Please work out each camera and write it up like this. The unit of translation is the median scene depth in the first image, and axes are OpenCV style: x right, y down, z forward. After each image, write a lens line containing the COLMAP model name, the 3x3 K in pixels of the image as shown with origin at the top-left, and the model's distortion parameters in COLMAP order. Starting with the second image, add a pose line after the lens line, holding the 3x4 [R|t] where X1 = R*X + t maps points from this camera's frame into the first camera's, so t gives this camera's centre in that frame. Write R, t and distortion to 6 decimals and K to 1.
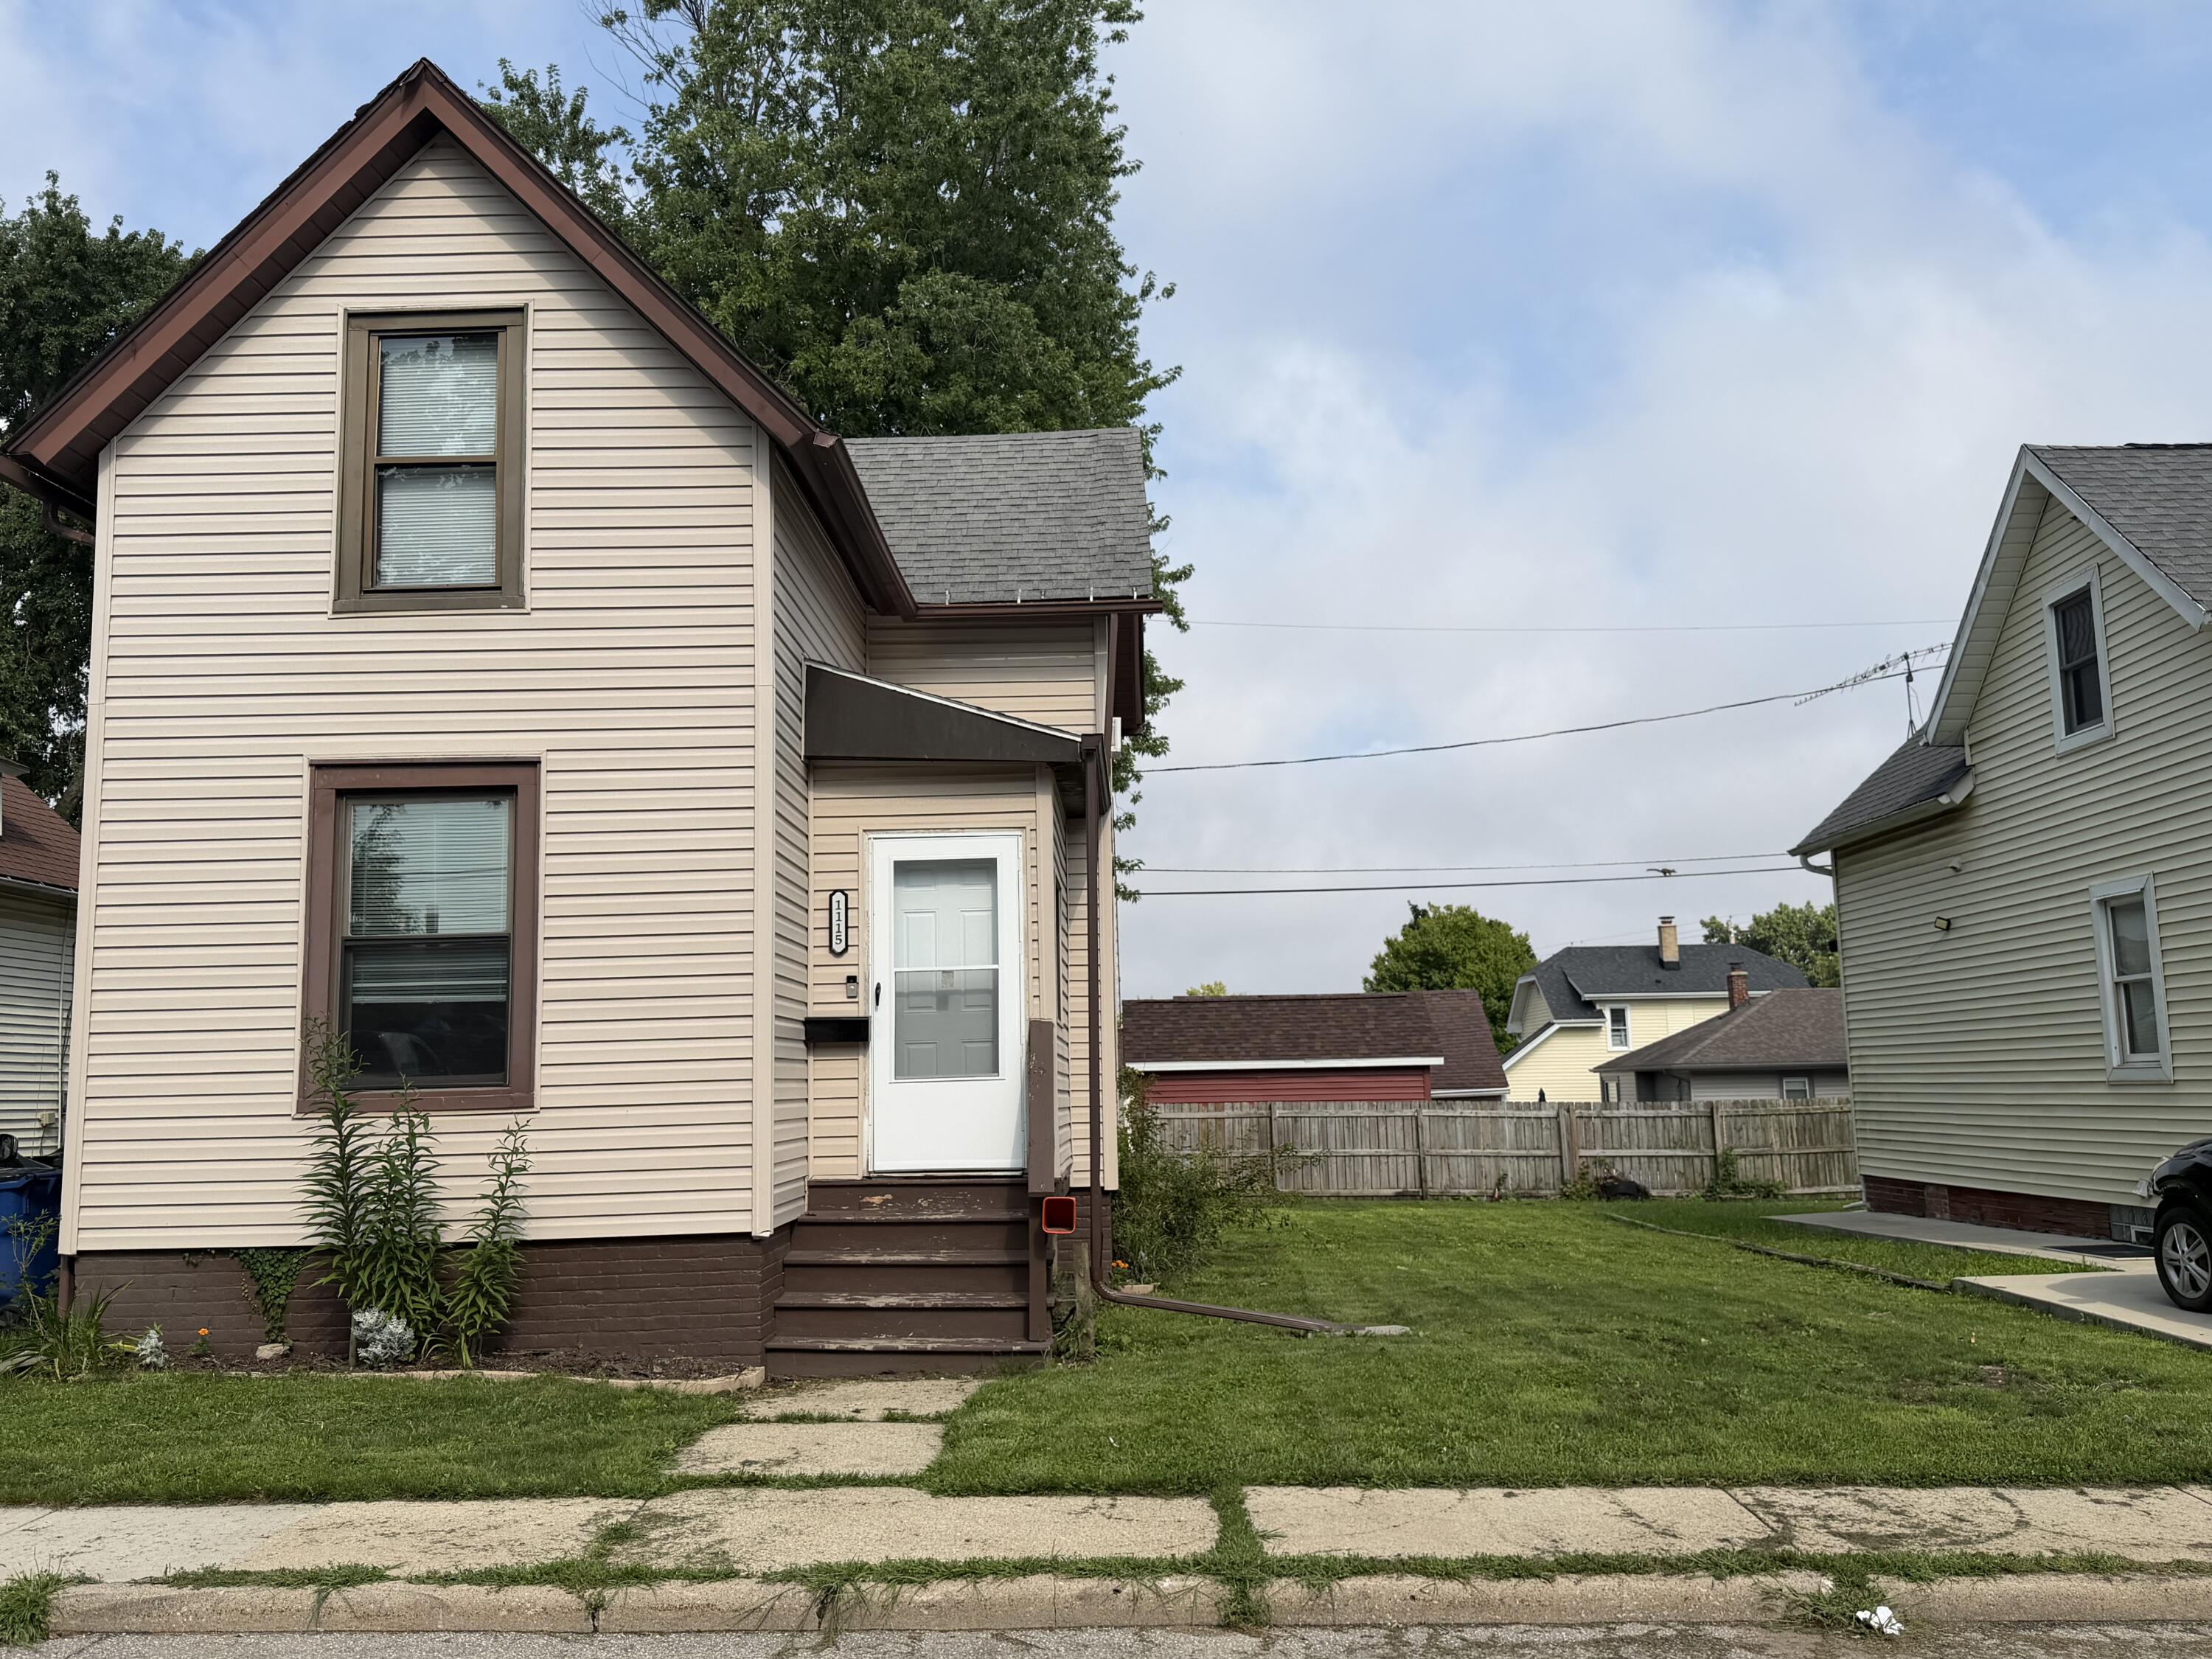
lens RADIAL K [[1917.4, 0, 1106.5], [0, 1917.4, 822.8], [0, 0, 1]] dist [0.062695, -0.119825]
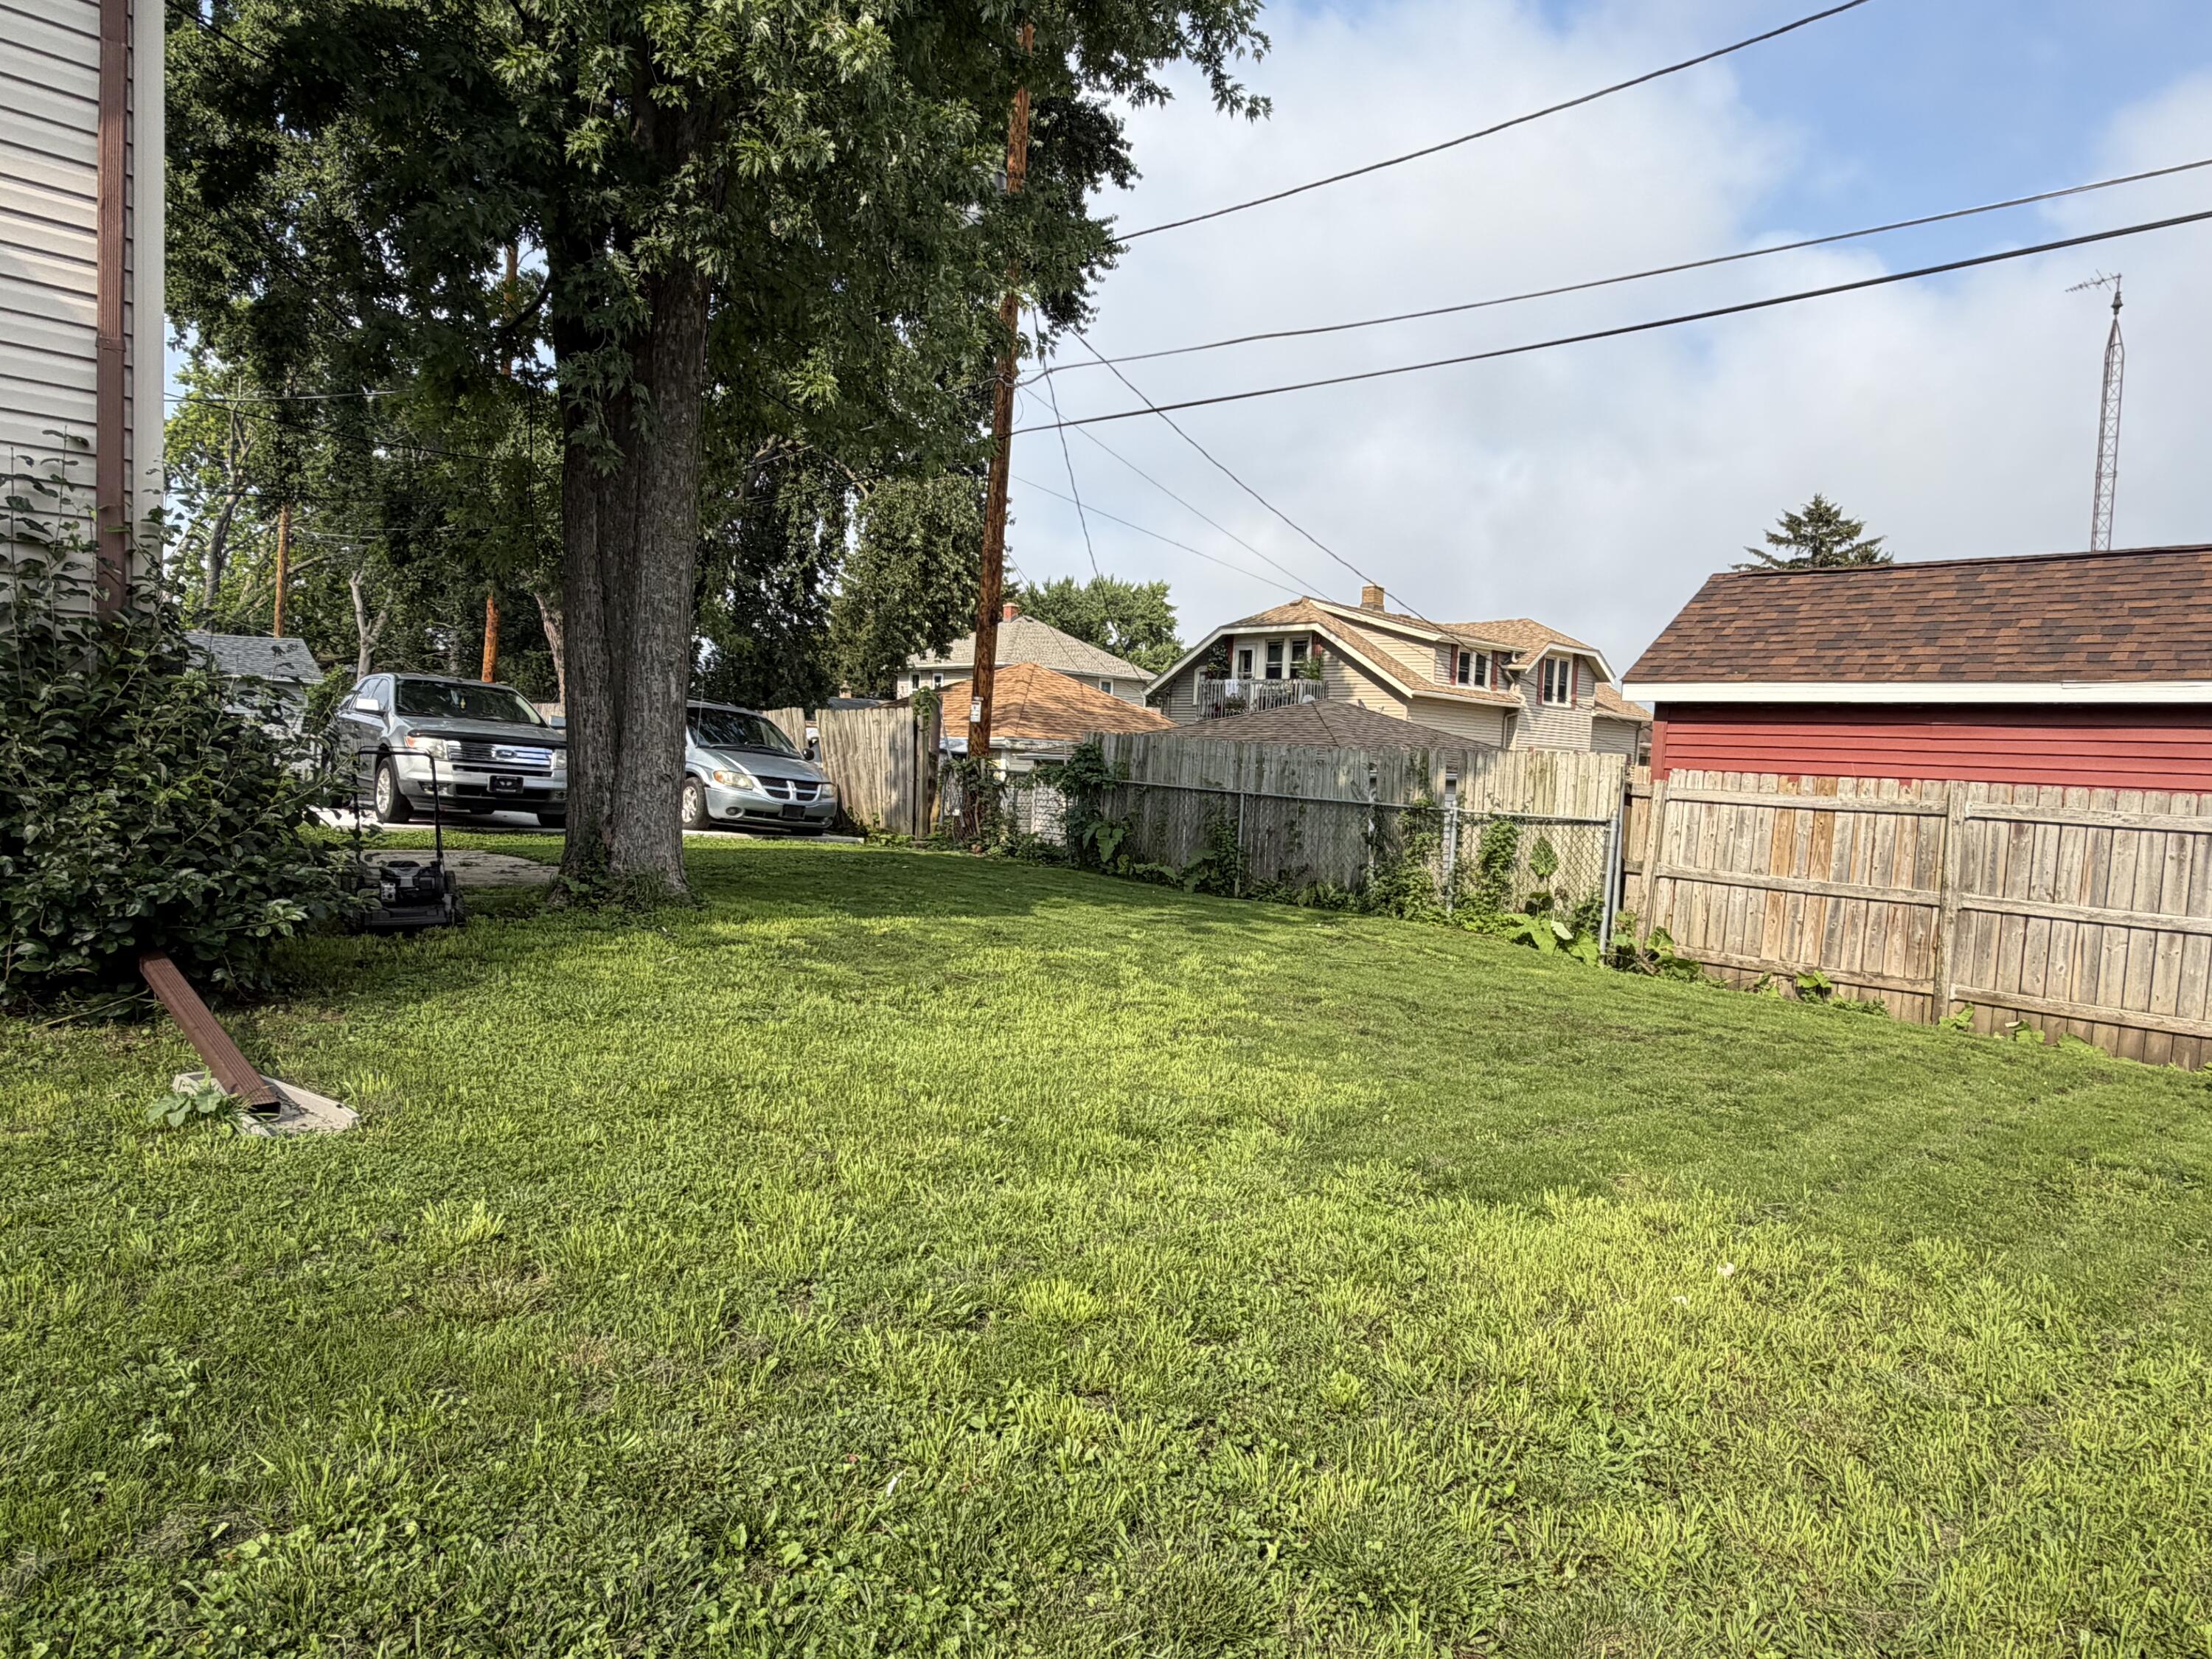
lens RADIAL K [[1370.5, 0, 1110.4], [0, 1370.5, 846.3], [0, 0, 1]] dist [-0.002485, 0.000105]
pose [[0.721857, 0.094320, -0.685585, 0.471718], [0.037185, 0.983951, 0.174519, 0.296514], [0.691043, -0.151471, 0.706765, 1.942955]]
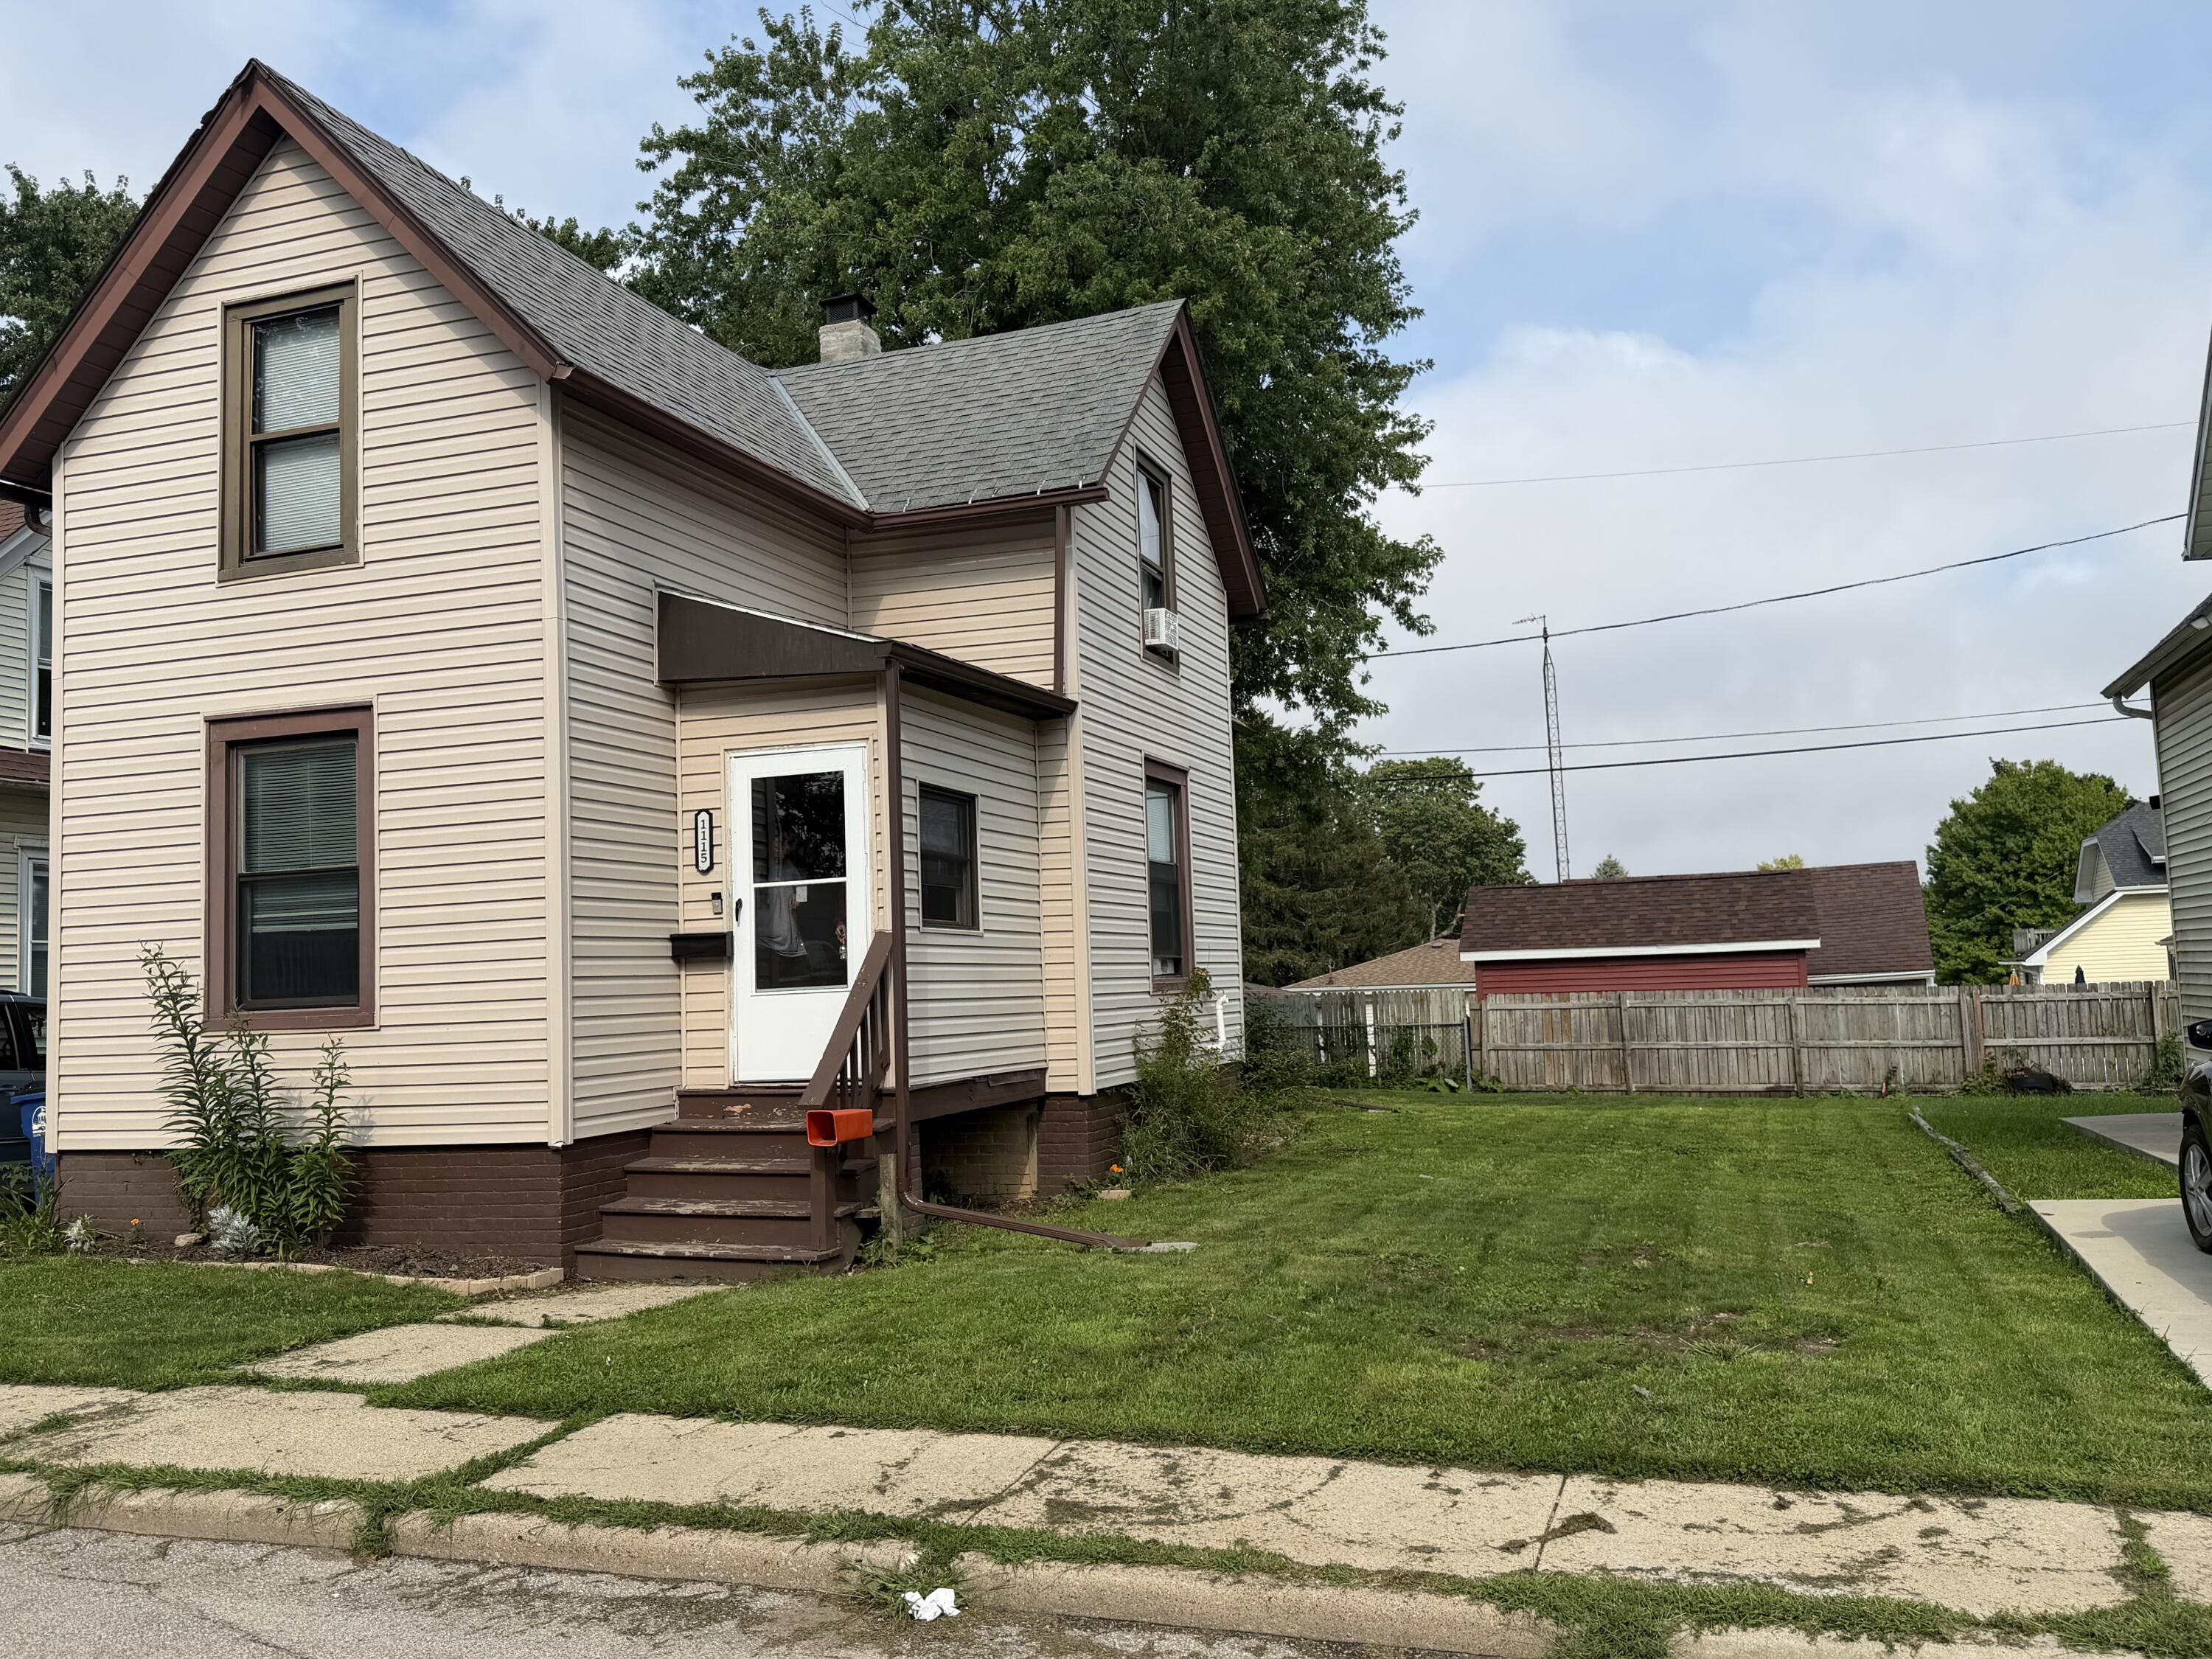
lens RADIAL K [[1917.4, 0, 1059.2], [0, 1917.4, 818.1], [0, 0, 1]] dist [0.062695, -0.119825]
pose [[0.945192, -0.042992, -0.323671, 0.397840], [0.061279, 0.997036, 0.046515, 0.003972], [0.320712, -0.063800, 0.945025, 0.097302]]
